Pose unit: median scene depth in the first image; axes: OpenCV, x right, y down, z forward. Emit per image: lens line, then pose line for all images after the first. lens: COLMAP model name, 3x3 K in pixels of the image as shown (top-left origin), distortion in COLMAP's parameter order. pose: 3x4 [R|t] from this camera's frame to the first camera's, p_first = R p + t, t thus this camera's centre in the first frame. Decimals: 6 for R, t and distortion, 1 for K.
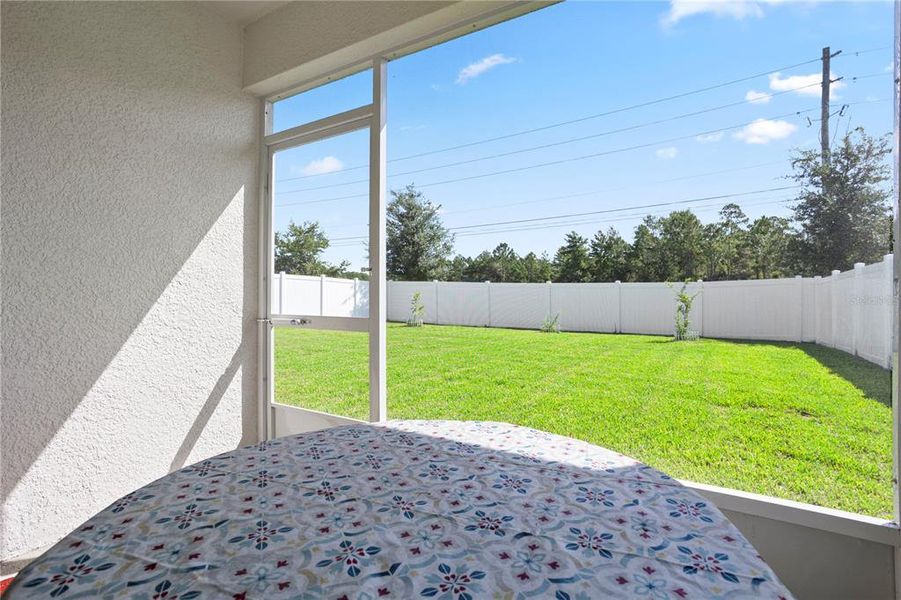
lens RADIAL K [[441.3, 0, 454.2], [0, 441.3, 299.6], [0, 0, 1]] dist [-0.021605, 0.000729]
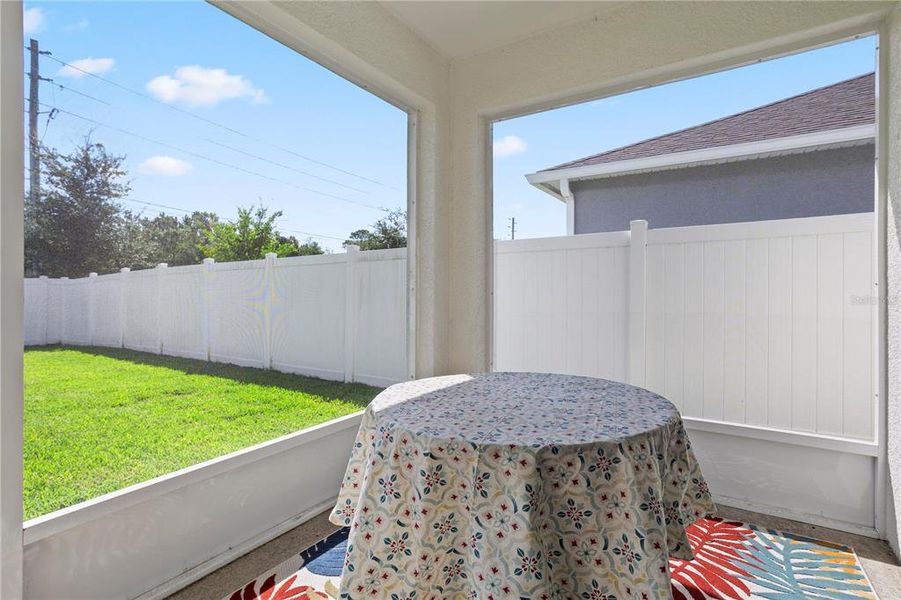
lens RADIAL K [[441.3, 0, 454.2], [0, 441.3, 299.6], [0, 0, 1]] dist [-0.021605, 0.000729]
pose [[-0.009377, -0.003230, 0.999951, -0.201644], [0.003257, 0.999989, 0.003260, -0.002418], [-0.999951, 0.003287, -0.009366, 0.119323]]
